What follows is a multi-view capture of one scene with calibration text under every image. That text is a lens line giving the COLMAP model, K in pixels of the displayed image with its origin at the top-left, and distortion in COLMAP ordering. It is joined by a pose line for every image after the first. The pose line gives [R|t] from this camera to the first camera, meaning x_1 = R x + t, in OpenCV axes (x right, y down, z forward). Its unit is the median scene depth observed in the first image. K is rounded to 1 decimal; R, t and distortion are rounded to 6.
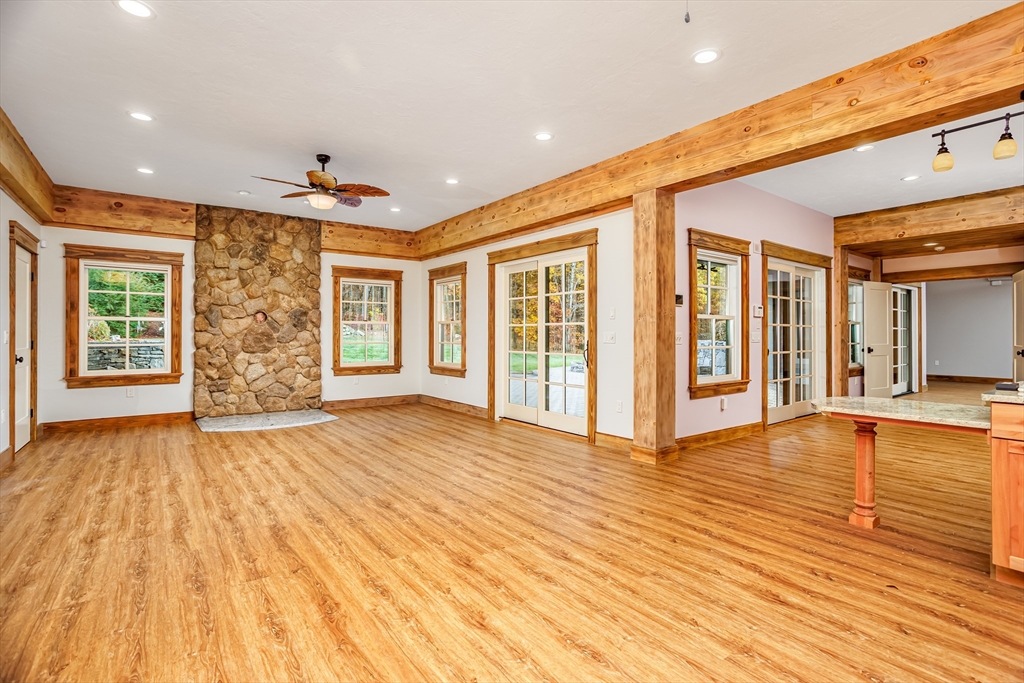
lens RADIAL K [[496.3, 0, 507.0], [0, 496.3, 343.9], [0, 0, 1]] dist [-0.031414, 0.010404]
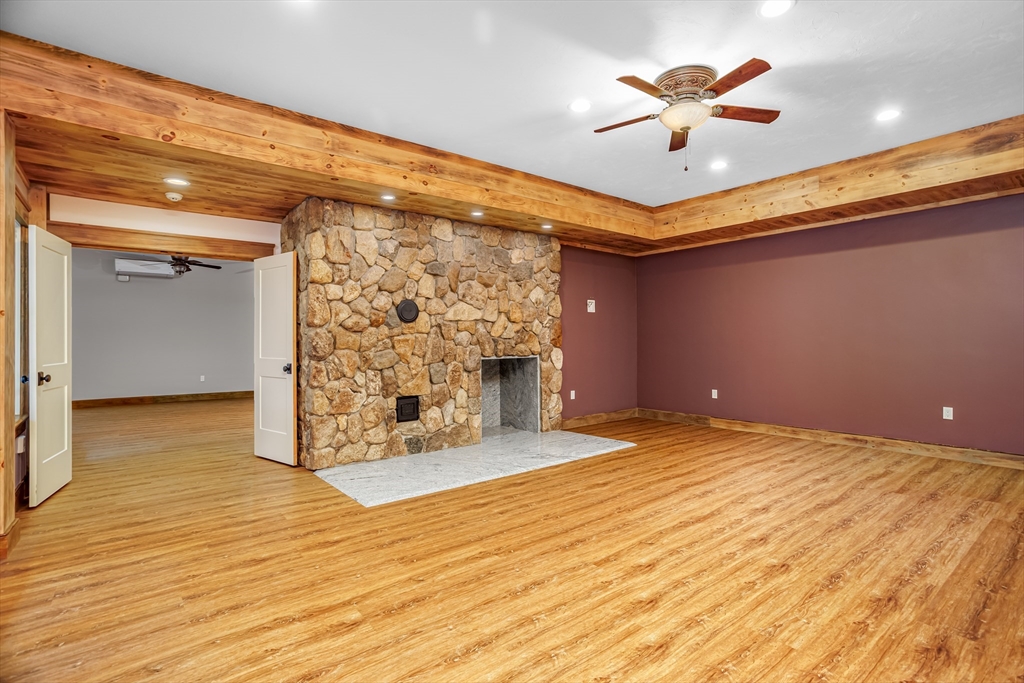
lens RADIAL K [[496.3, 0, 510.2], [0, 496.3, 339.1], [0, 0, 1]] dist [-0.031414, 0.010404]
pose [[-0.050591, 0.005837, 0.998702, 0.658642], [0.019859, 0.999791, -0.004838, -0.028261], [-0.998522, 0.019588, -0.050696, 1.470306]]
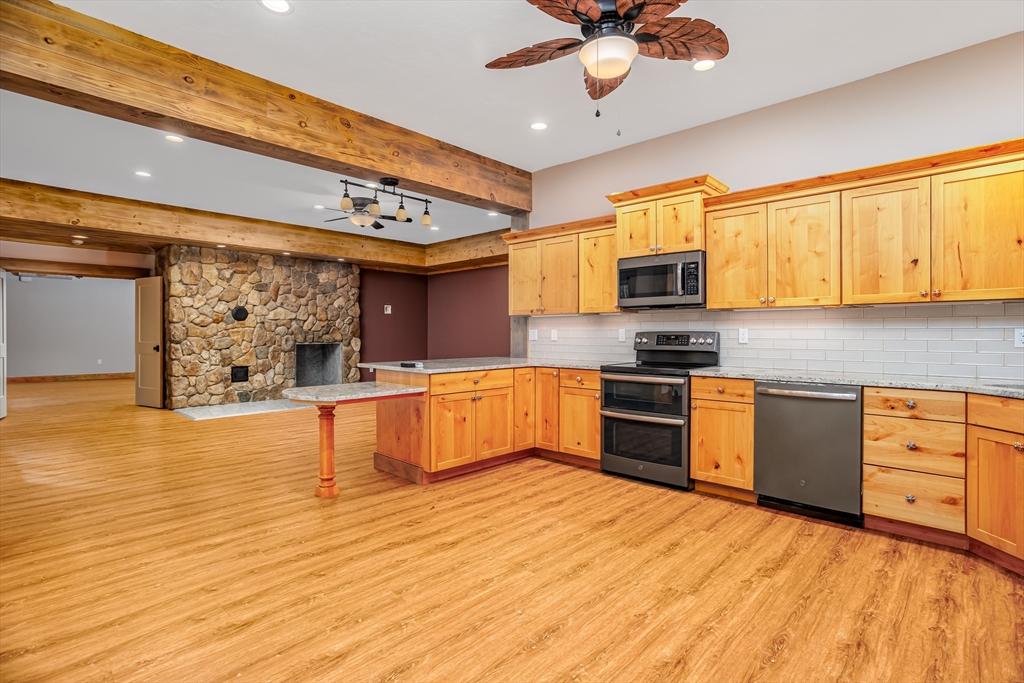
lens RADIAL K [[496.3, 0, 527.5], [0, 496.3, 339.1], [0, 0, 1]] dist [-0.031414, 0.010404]
pose [[-0.206865, -0.009862, 0.978320, -0.534434], [0.015170, 0.999797, 0.013286, -0.011274], [-0.978252, 0.017589, -0.206674, 0.787649]]
